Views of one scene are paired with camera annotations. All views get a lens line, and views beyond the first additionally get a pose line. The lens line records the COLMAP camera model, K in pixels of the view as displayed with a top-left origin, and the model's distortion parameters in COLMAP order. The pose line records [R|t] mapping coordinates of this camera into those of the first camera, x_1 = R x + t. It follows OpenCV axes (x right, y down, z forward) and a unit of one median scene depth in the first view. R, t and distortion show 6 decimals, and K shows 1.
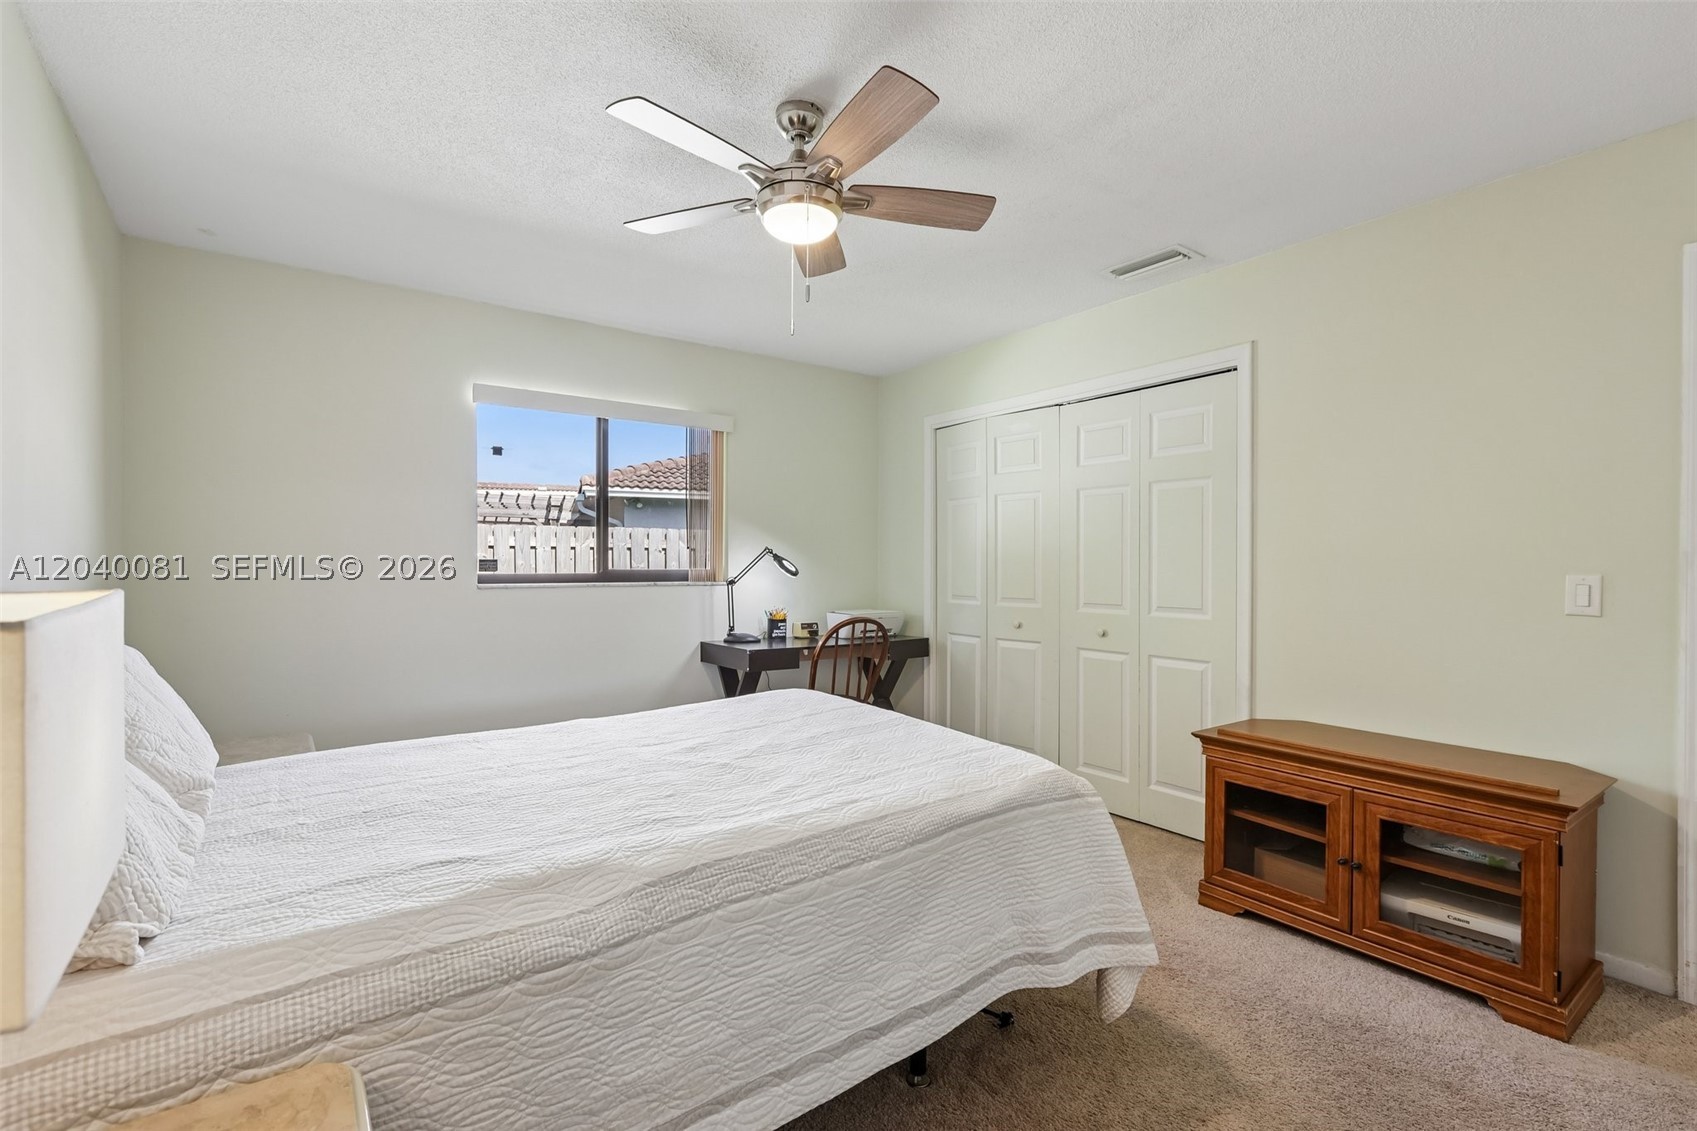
lens RADIAL K [[766.4, 0, 854.4], [0, 766.4, 569.8], [0, 0, 1]] dist [-0.004793, 0.002417]
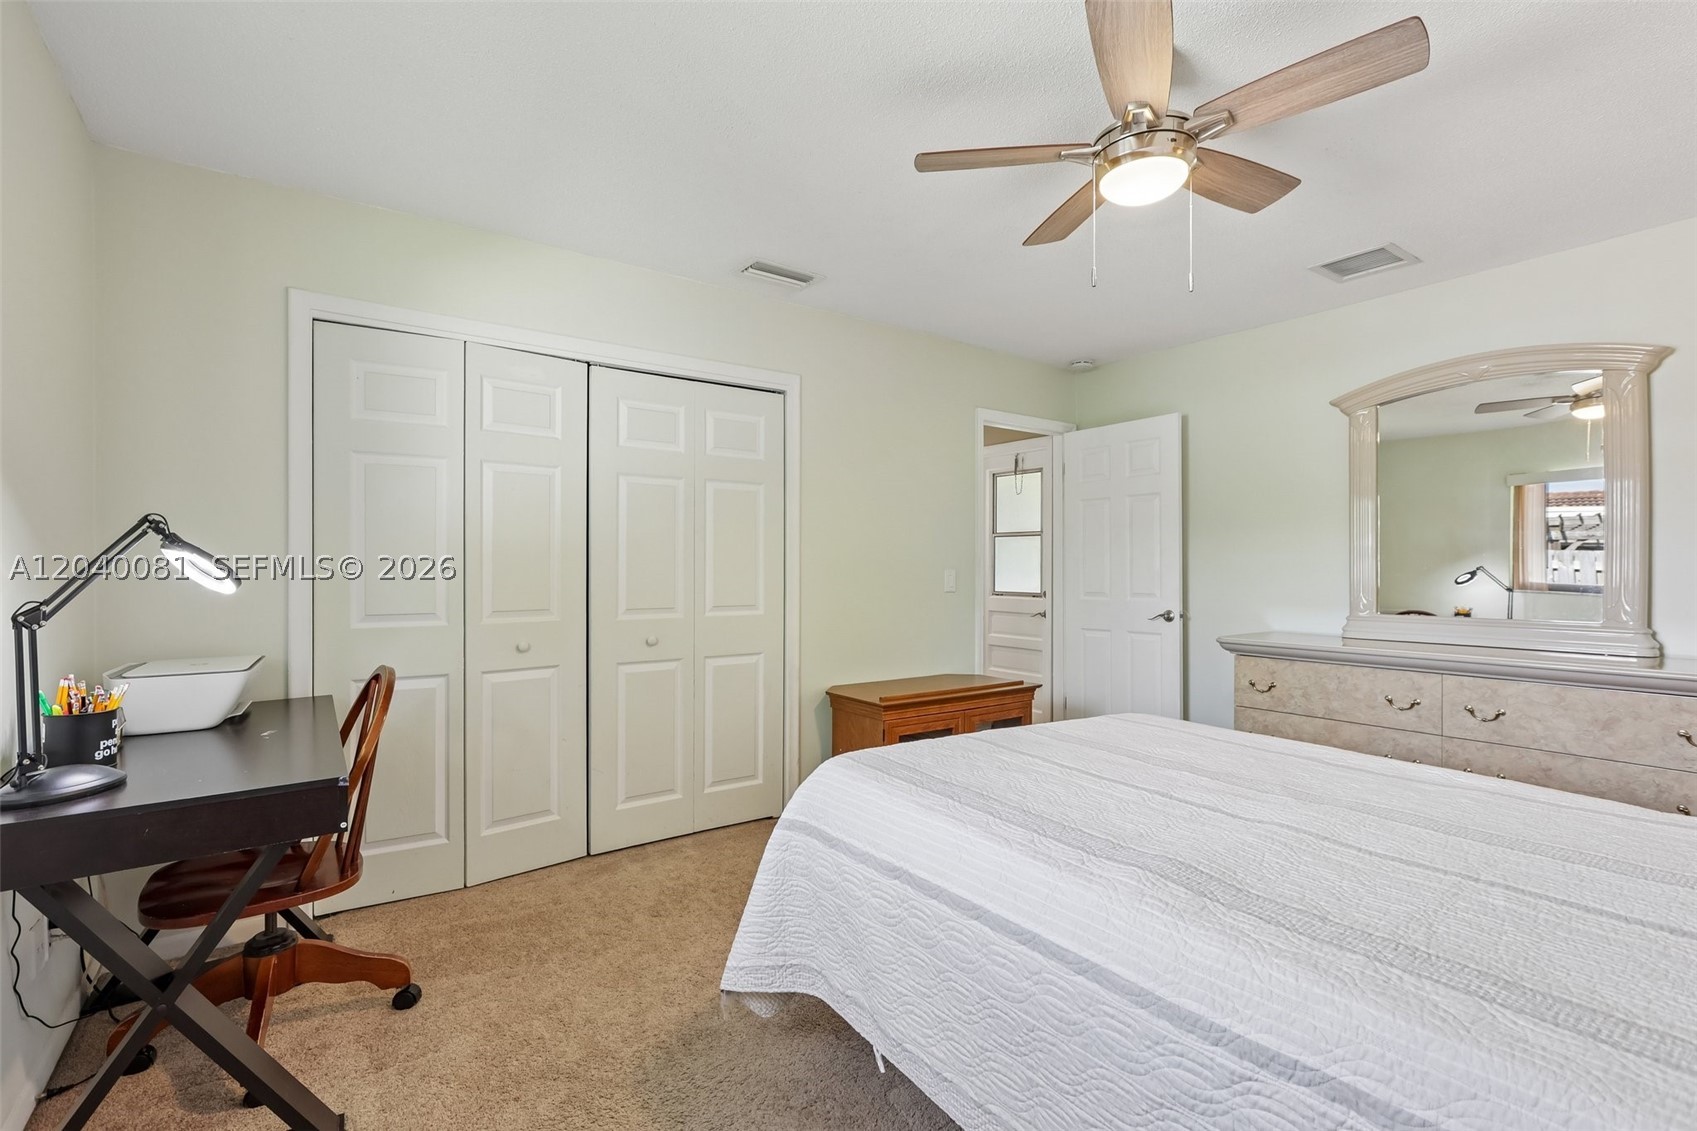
lens RADIAL K [[766.4, 0, 849.9], [0, 766.4, 567.3], [0, 0, 1]] dist [-0.004793, 0.002417]
pose [[0.011089, -0.004994, 0.999926, -0.588810], [0.003980, 0.999980, 0.004950, -0.006469], [-0.999931, 0.003925, 0.011109, 0.806428]]
